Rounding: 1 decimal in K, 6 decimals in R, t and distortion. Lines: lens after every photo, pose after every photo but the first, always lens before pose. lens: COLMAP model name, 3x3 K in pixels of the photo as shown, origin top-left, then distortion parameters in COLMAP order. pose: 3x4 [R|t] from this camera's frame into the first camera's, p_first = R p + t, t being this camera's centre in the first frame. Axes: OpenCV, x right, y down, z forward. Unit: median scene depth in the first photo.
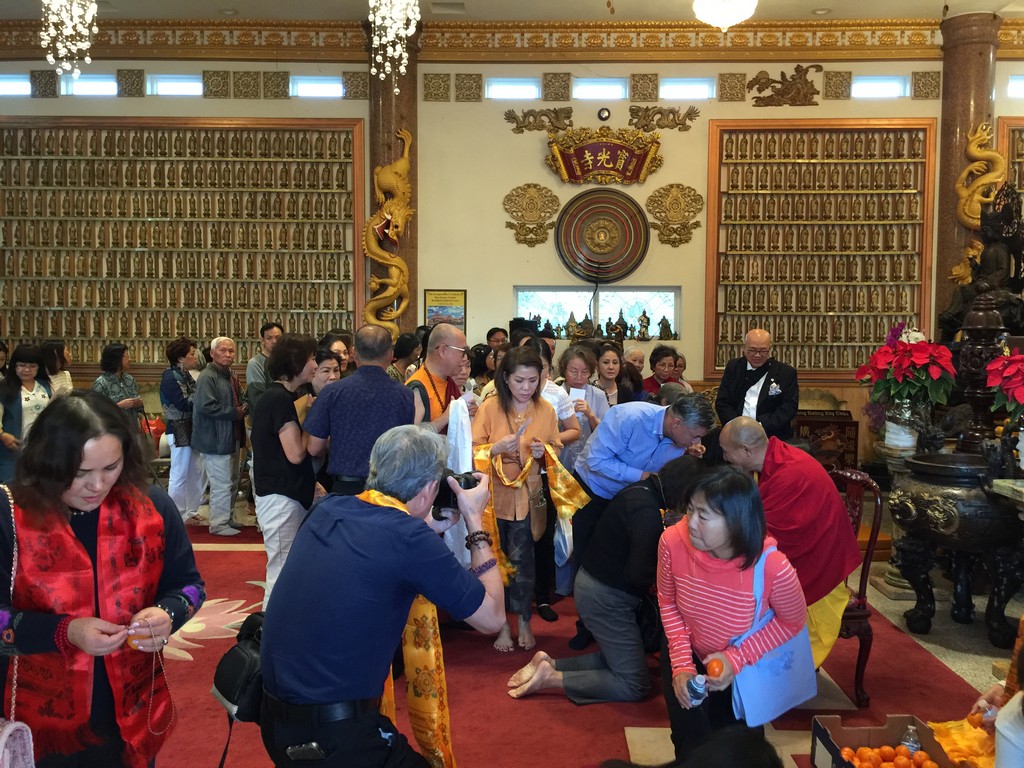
lens RADIAL K [[875.5, 0, 510.7], [0, 875.5, 376.6], [0, 0, 1]] dist [0.094199, -0.128357]
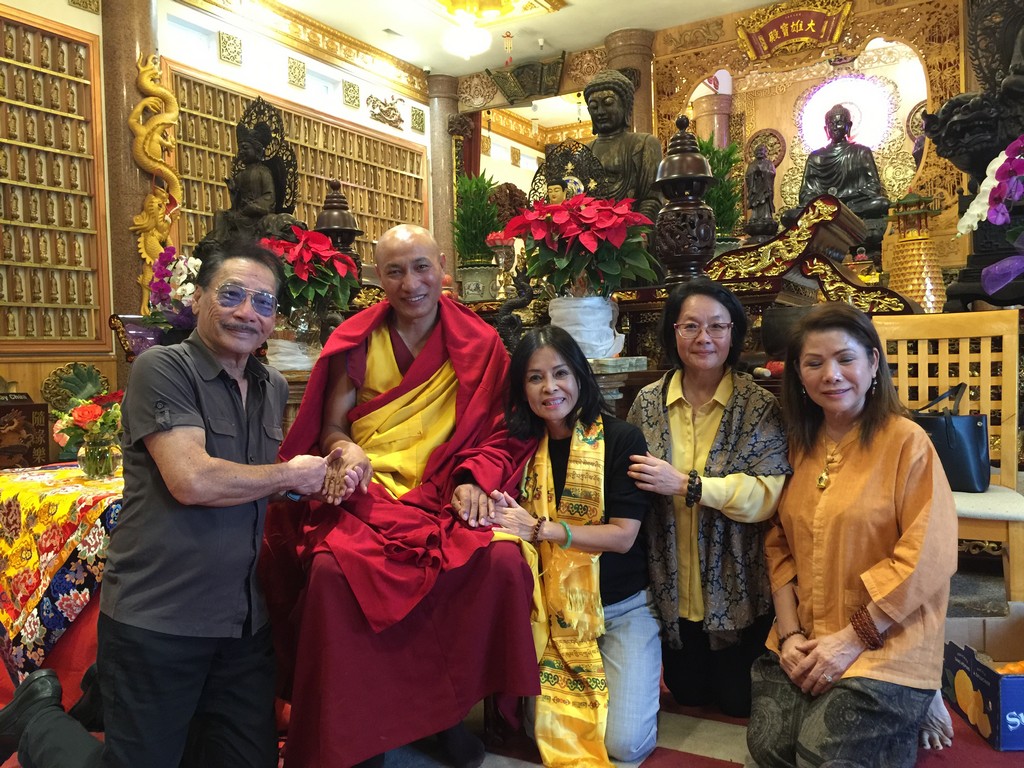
lens RADIAL K [[873.3, 0, 508.1], [0, 873.3, 374.0], [0, 0, 1]] dist [0.097630, -0.133568]
pose [[0.478422, -0.031438, 0.877567, -0.075318], [0.079700, 0.996789, -0.007741, 0.059999], [-0.874506, 0.073646, 0.479391, 0.286712]]
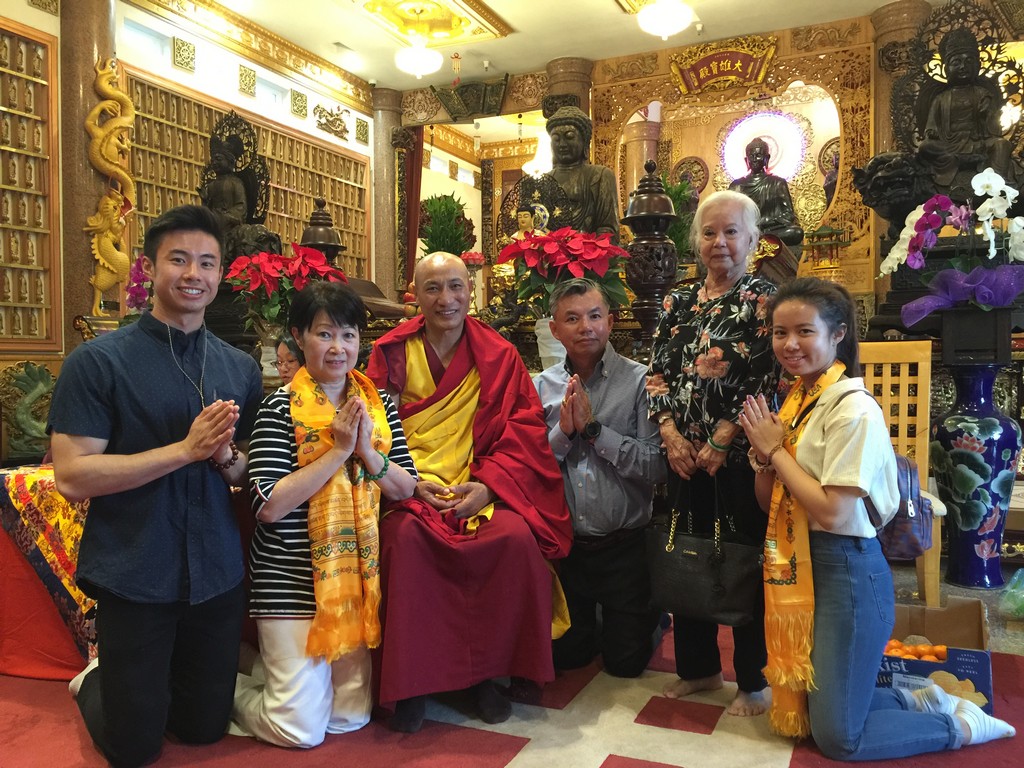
lens RADIAL K [[875.5, 0, 510.7], [0, 875.5, 376.6], [0, 0, 1]] dist [0.094199, -0.128357]
pose [[0.386409, -0.016338, 0.922183, -0.130914], [0.057096, 0.998349, -0.006237, 0.056338], [-0.920559, 0.055063, 0.386704, 0.297628]]
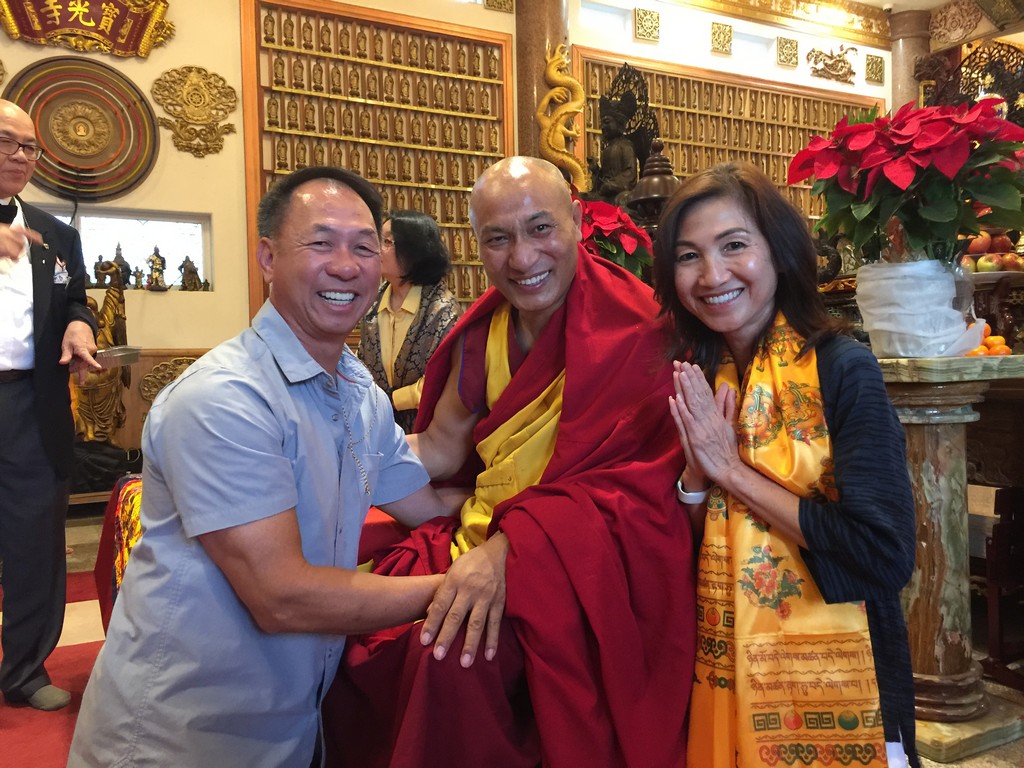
lens RADIAL K [[875.5, 0, 510.7], [0, 875.5, 376.6], [0, 0, 1]] dist [0.094199, -0.128357]
pose [[0.867041, -0.028238, 0.497436, 0.046746], [0.049845, 0.998300, -0.030211, 0.060421], [-0.495737, 0.050989, 0.866975, 0.279117]]
